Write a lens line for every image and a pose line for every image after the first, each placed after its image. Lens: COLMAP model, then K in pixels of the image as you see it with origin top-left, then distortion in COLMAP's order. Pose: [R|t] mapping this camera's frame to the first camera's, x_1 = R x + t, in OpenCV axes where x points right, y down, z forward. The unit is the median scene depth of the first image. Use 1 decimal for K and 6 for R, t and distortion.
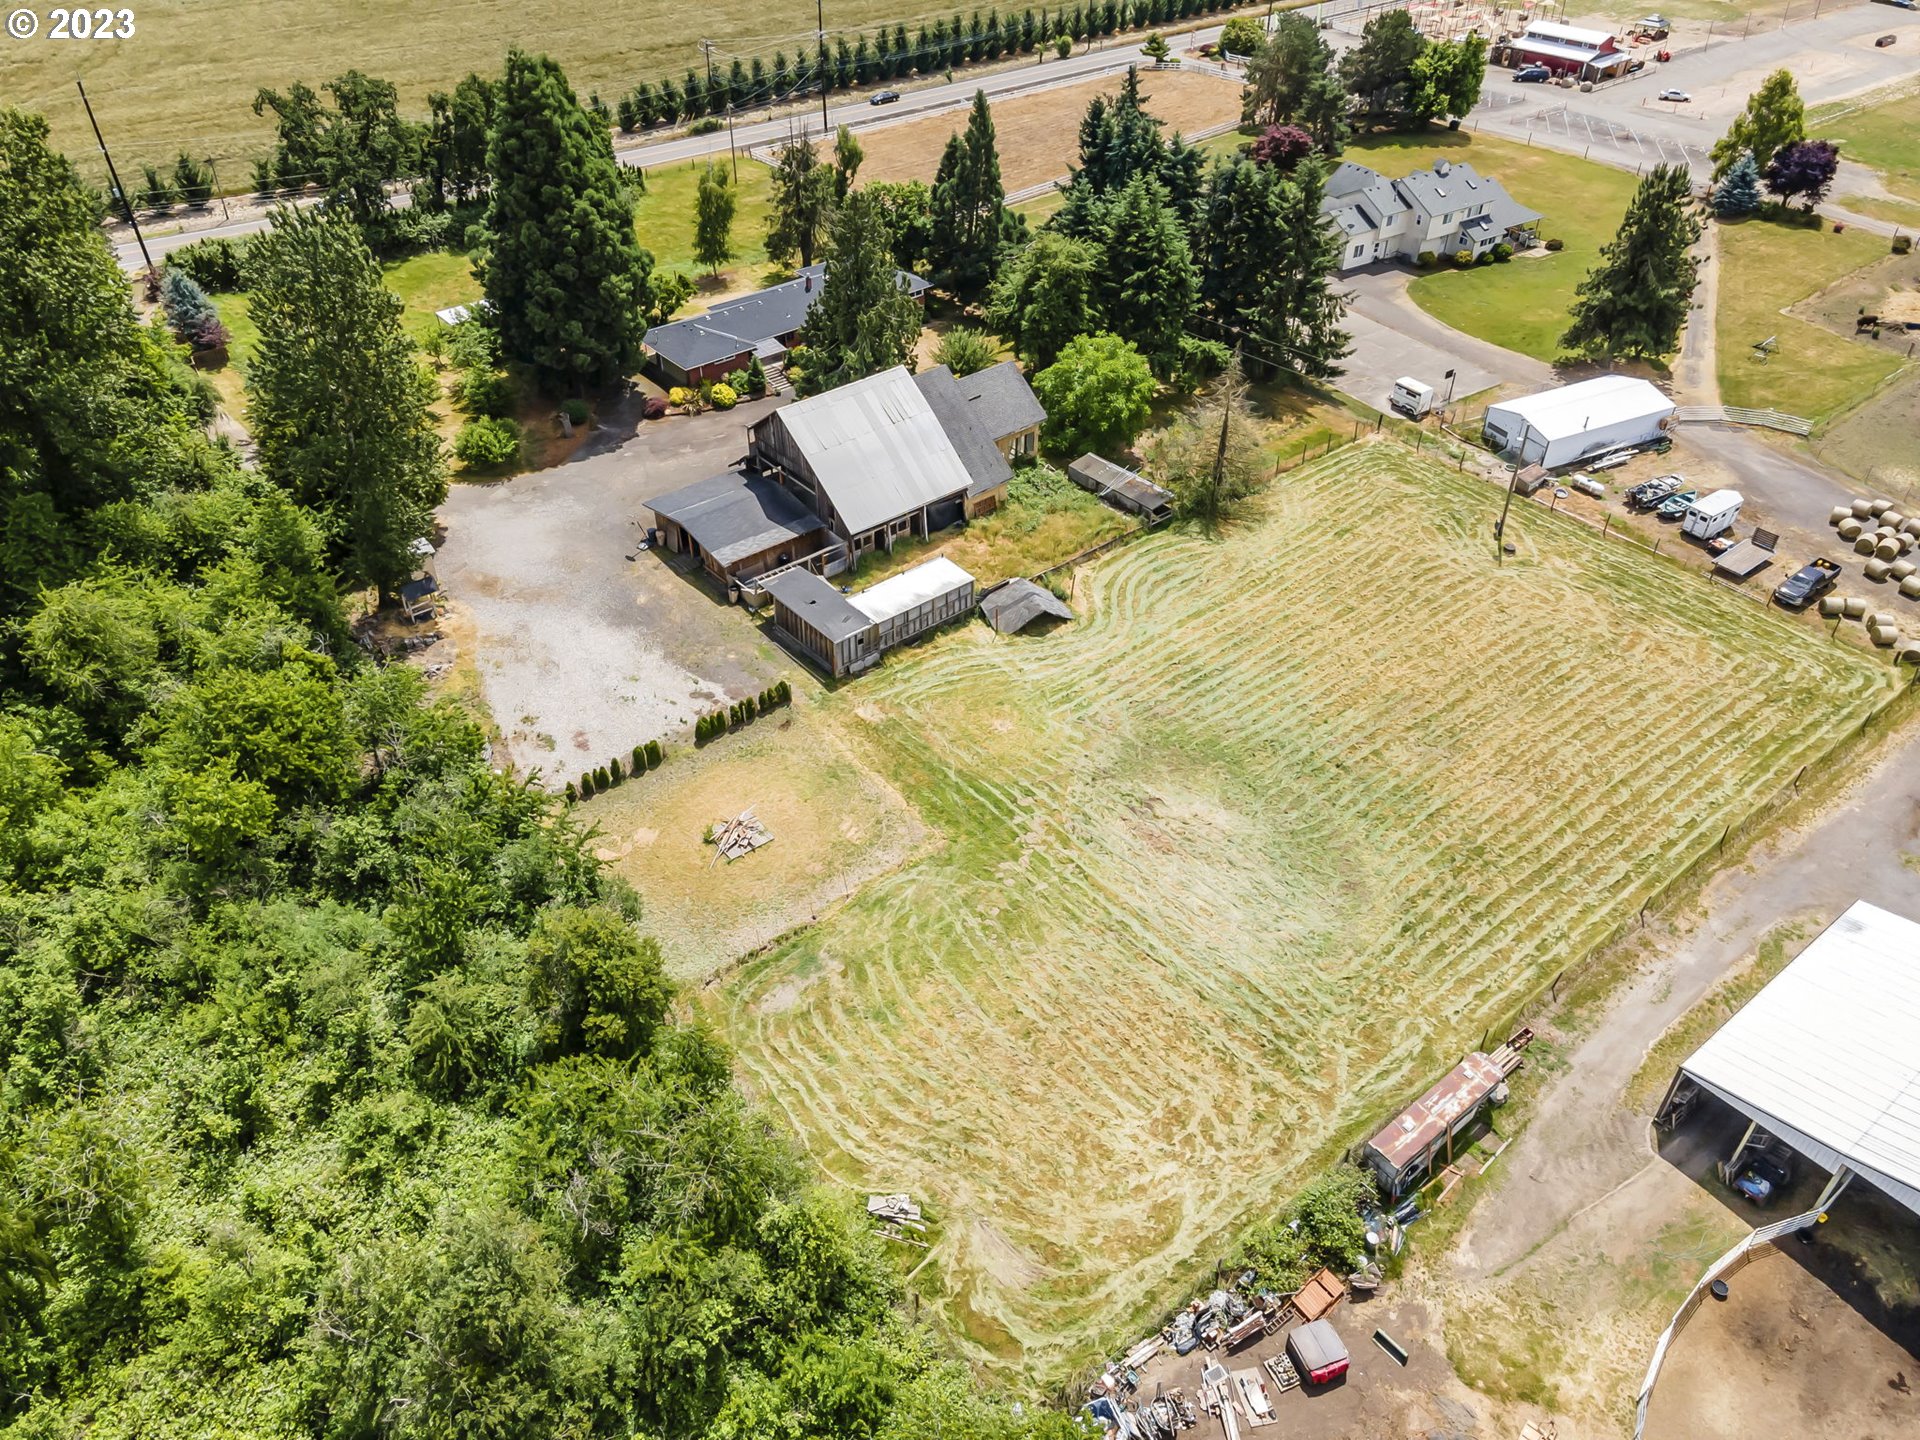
lens RADIAL K [[1424.1, 0, 960.0], [0, 1424.1, 720.0], [0, 0, 1]] dist [0.060333, -0.000015]
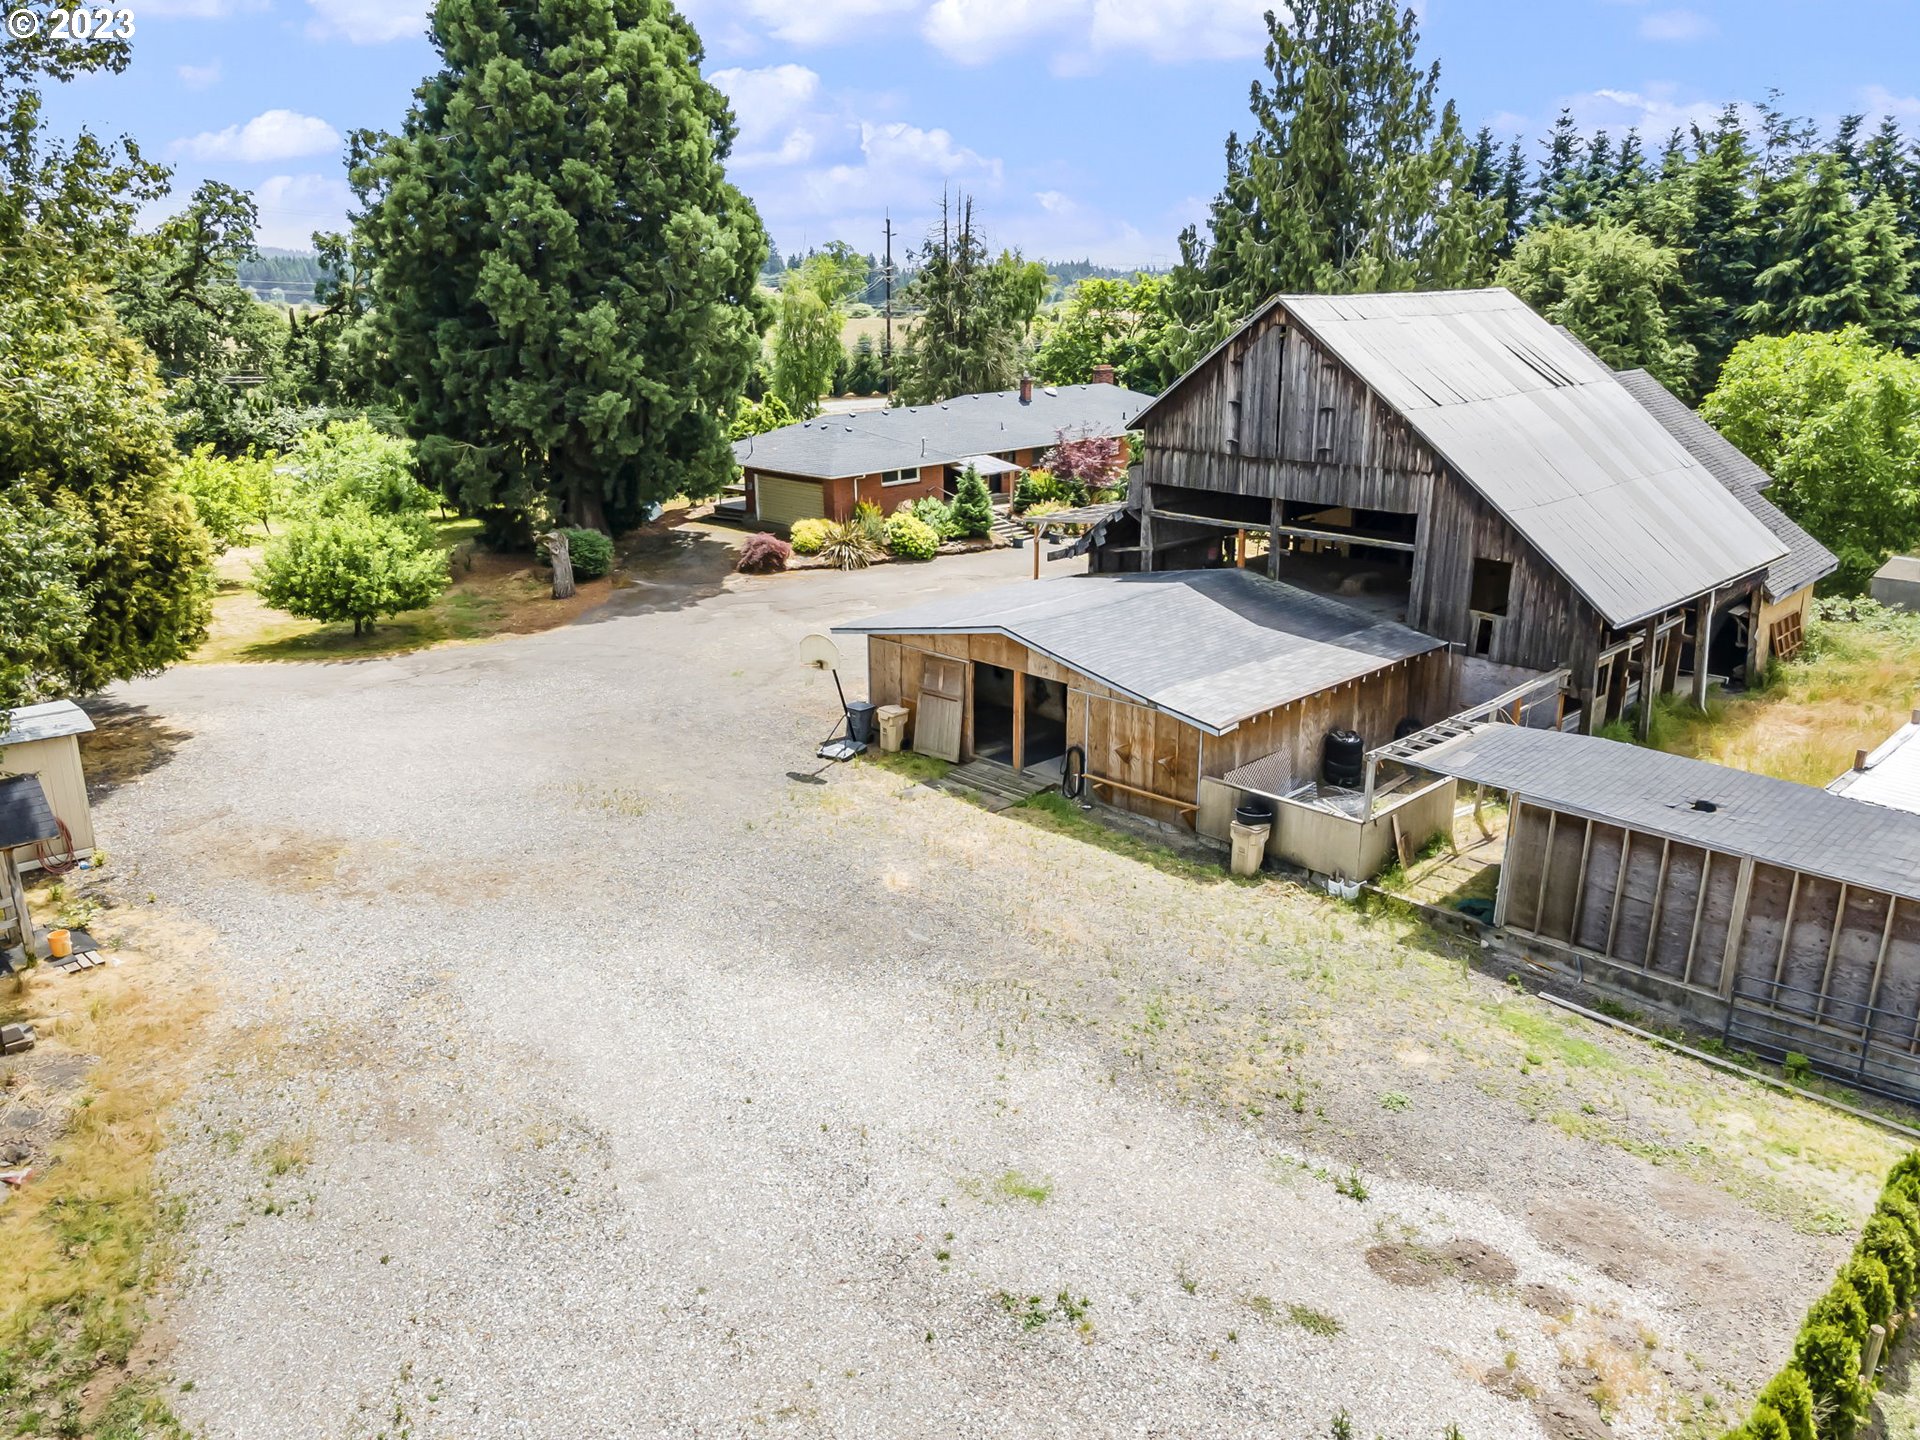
lens RADIAL K [[1424.1, 0, 960.0], [0, 1424.1, 720.0], [0, 0, 1]] dist [0.060333, -0.000015]
pose [[0.996263, -0.031577, 0.080387, -0.207673], [0.057931, 0.934653, -0.350810, -0.017149], [-0.064056, 0.354156, 0.932990, 0.668952]]
